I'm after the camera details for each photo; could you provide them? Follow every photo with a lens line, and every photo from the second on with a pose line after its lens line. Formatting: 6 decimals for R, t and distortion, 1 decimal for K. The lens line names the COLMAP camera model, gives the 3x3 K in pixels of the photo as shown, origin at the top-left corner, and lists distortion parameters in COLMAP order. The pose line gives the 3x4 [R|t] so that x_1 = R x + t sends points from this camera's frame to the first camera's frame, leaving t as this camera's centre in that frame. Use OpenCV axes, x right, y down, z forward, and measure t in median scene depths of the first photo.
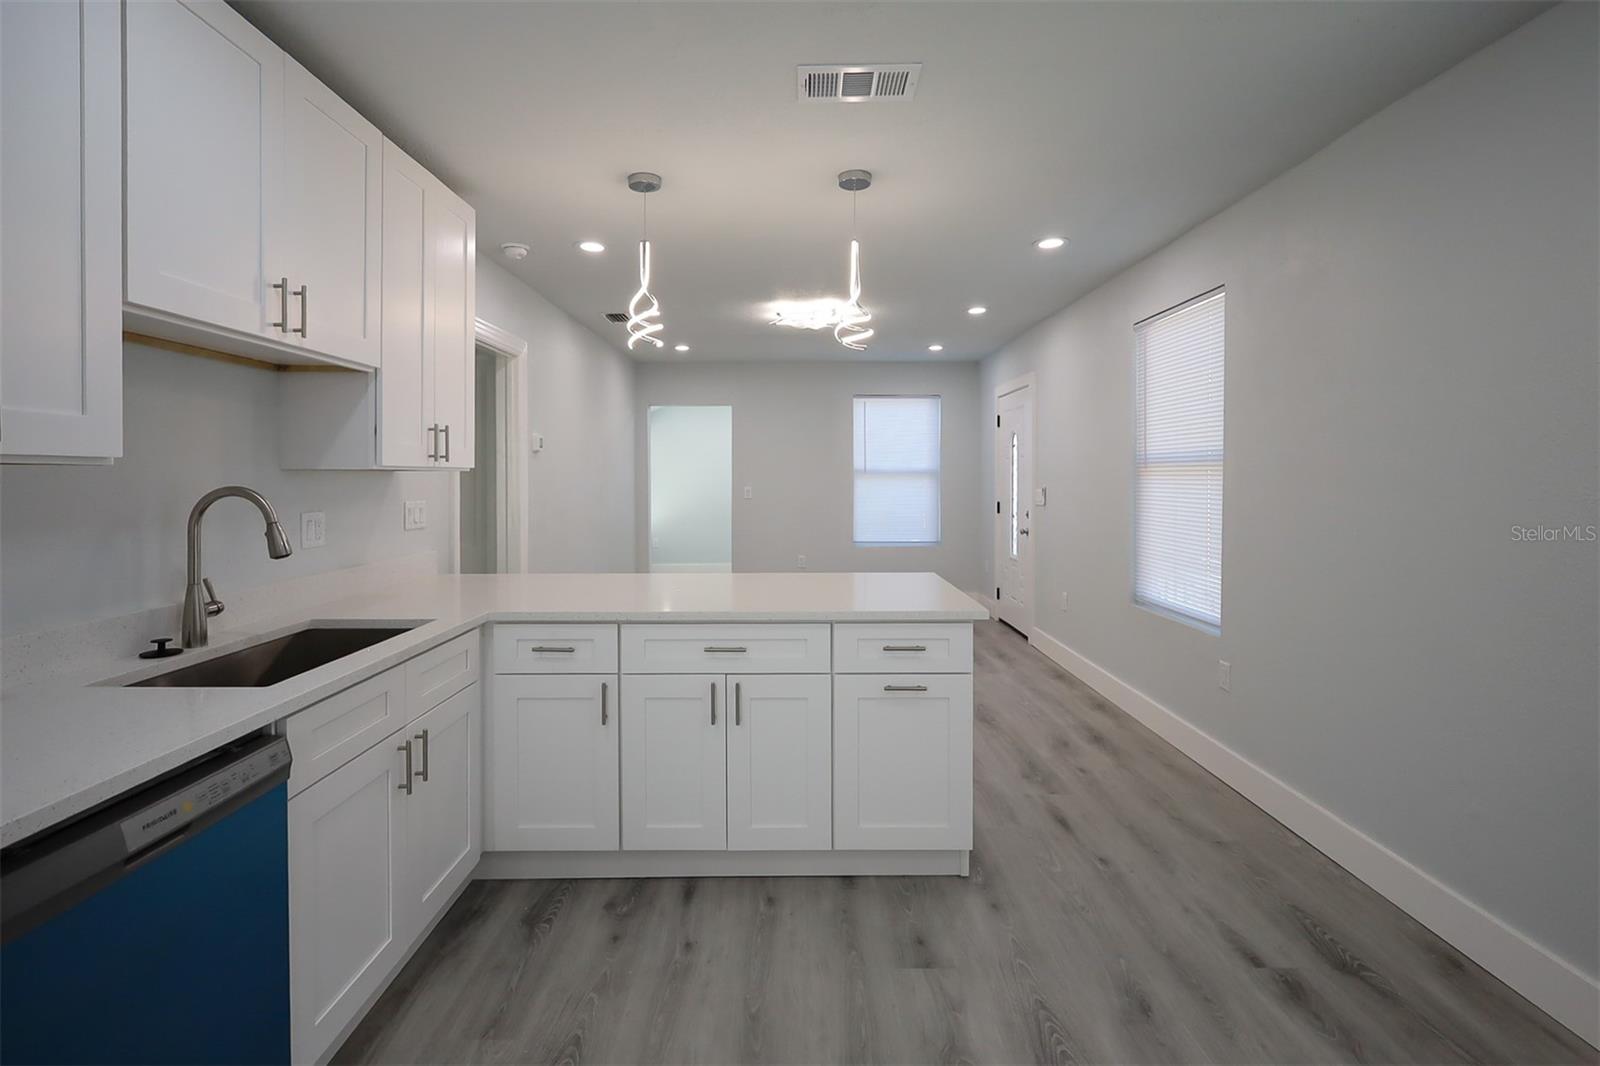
lens RADIAL K [[747.0, 0, 782.0], [0, 747.0, 481.6], [0, 0, 1]] dist [-0.008378, 0.001905]
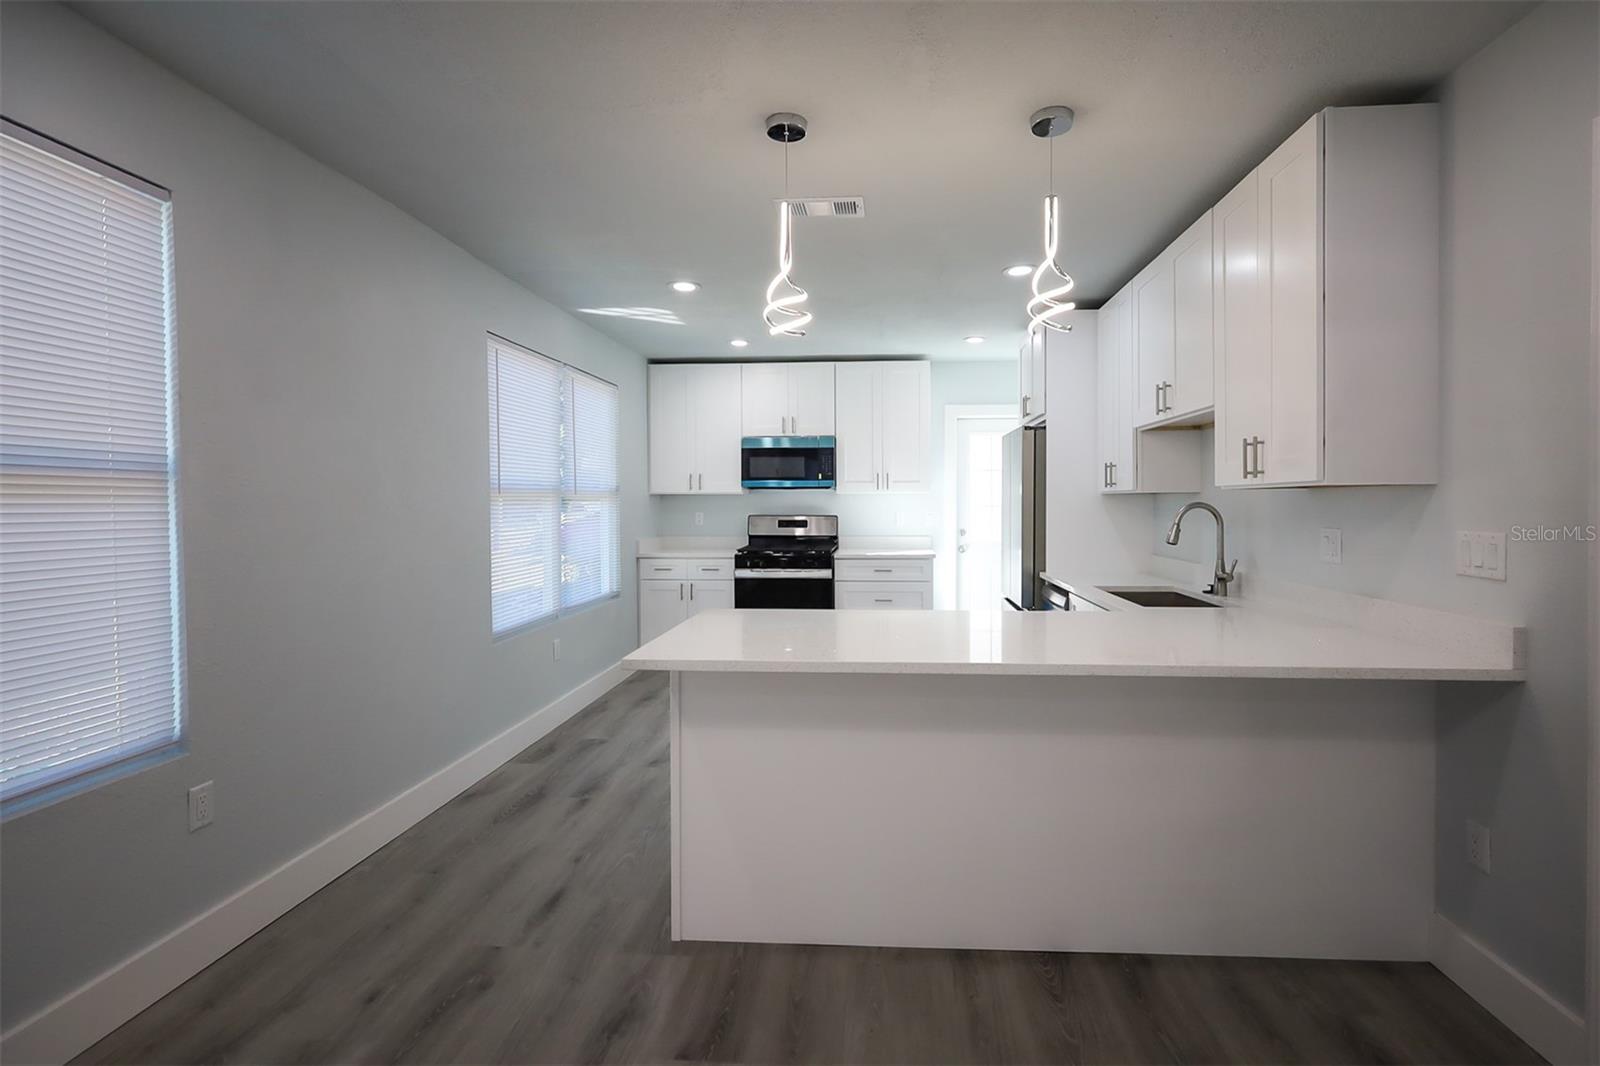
lens RADIAL K [[747.0, 0, 817.6], [0, 747.0, 519.2], [0, 0, 1]] dist [-0.008378, 0.001905]
pose [[-0.997849, 0.004124, 0.065429, 0.015185], [0.006128, 0.999518, 0.030450, -0.009013], [-0.065271, 0.030786, -0.997393, 2.185274]]
